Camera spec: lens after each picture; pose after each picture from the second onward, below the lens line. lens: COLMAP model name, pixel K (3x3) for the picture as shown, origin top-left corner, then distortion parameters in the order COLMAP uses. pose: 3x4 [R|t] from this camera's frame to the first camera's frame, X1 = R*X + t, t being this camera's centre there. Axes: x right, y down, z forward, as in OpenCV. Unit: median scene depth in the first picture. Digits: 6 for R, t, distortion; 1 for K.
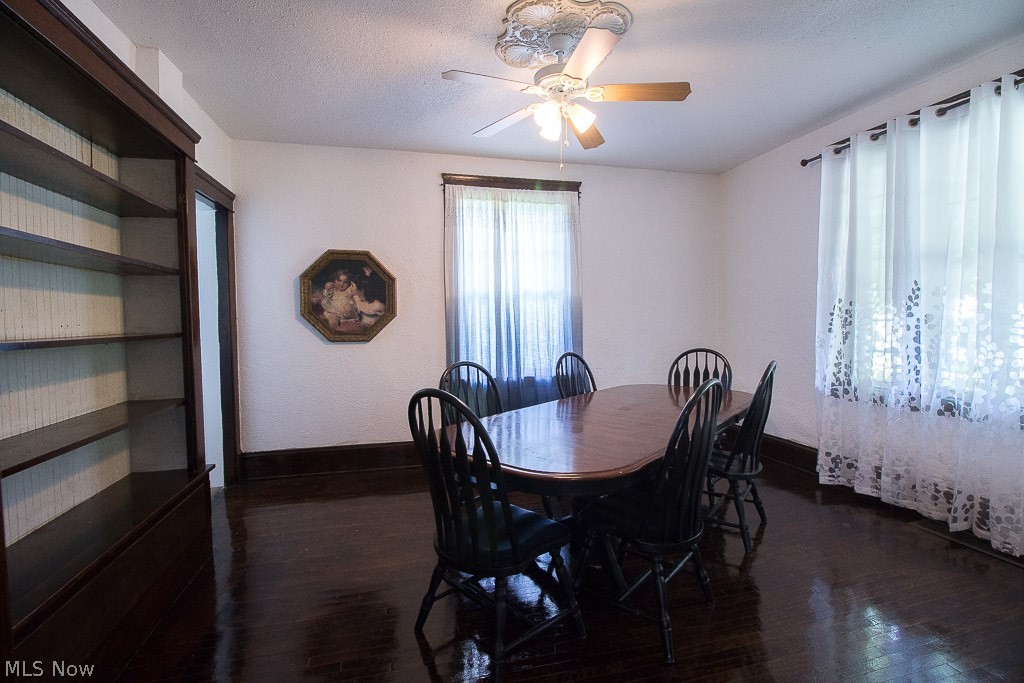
lens RADIAL K [[478.4, 0, 514.5], [0, 478.4, 335.9], [0, 0, 1]] dist [-0.009603, -0.006357]
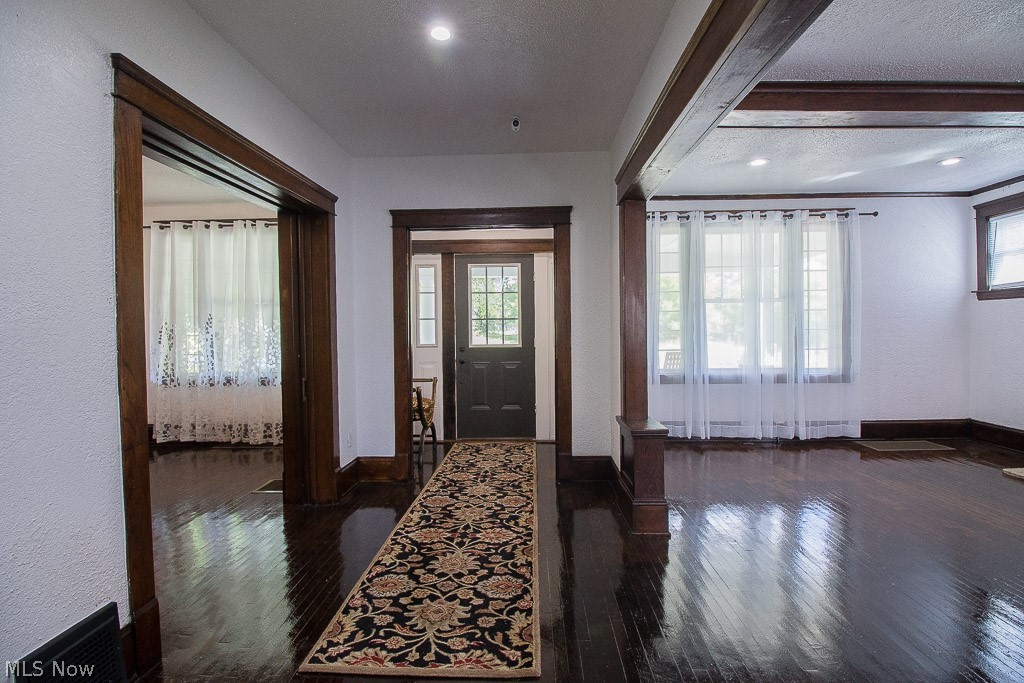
lens RADIAL K [[478.4, 0, 514.5], [0, 478.4, 335.9], [0, 0, 1]] dist [-0.009603, -0.006357]
pose [[0.283052, -0.004090, 0.959096, -0.563397], [0.040323, 0.999158, -0.007639, 0.028858], [-0.958257, 0.040836, 0.282978, -0.621945]]
